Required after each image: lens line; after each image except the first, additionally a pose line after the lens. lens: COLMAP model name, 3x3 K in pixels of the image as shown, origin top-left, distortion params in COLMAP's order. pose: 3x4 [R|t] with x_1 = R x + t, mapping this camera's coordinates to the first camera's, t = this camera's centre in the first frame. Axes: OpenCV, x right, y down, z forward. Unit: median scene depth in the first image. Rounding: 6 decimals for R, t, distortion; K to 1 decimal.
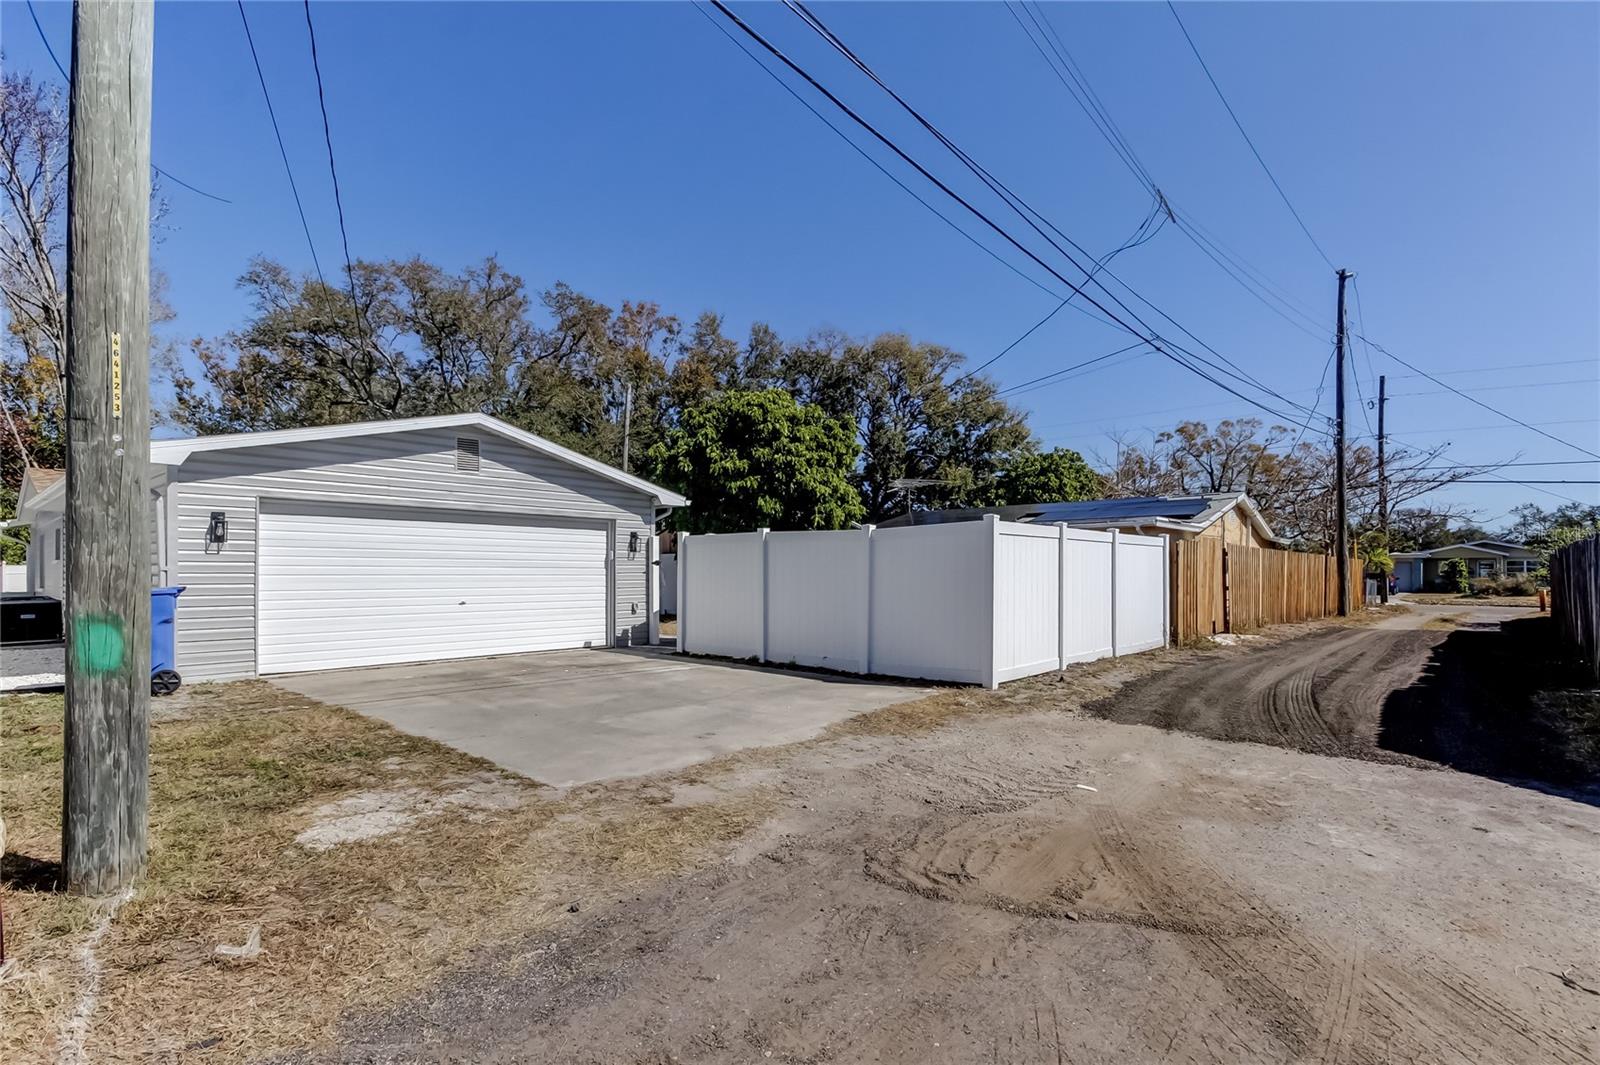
lens RADIAL K [[755.5, 0, 798.0], [0, 755.5, 569.3], [0, 0, 1]] dist [0.000190, 0.000030]
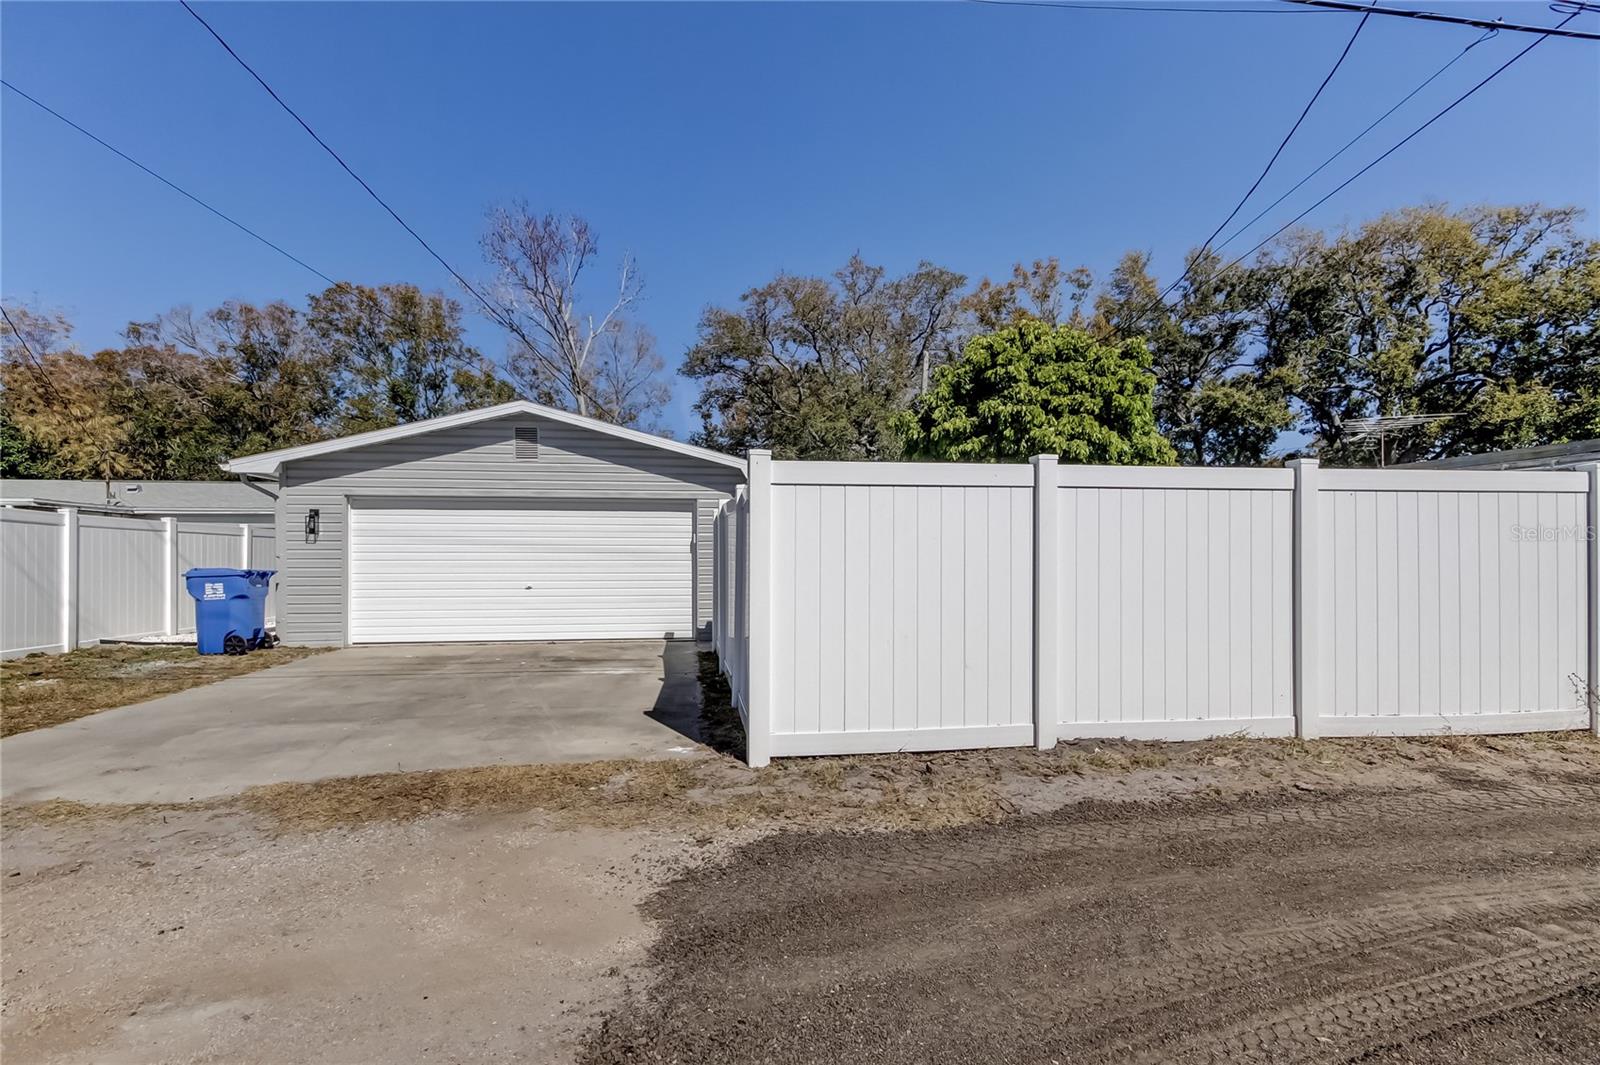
lens RADIAL K [[733.5, 0, 800.1], [0, 733.5, 552.0], [0, 0, 1]] dist [0.016712, 0.000447]
pose [[0.768590, -0.006615, -0.639707, 0.292013], [0.004061, 0.999977, -0.005461, 0.001890], [0.639729, 0.001600, 0.768599, 0.281375]]
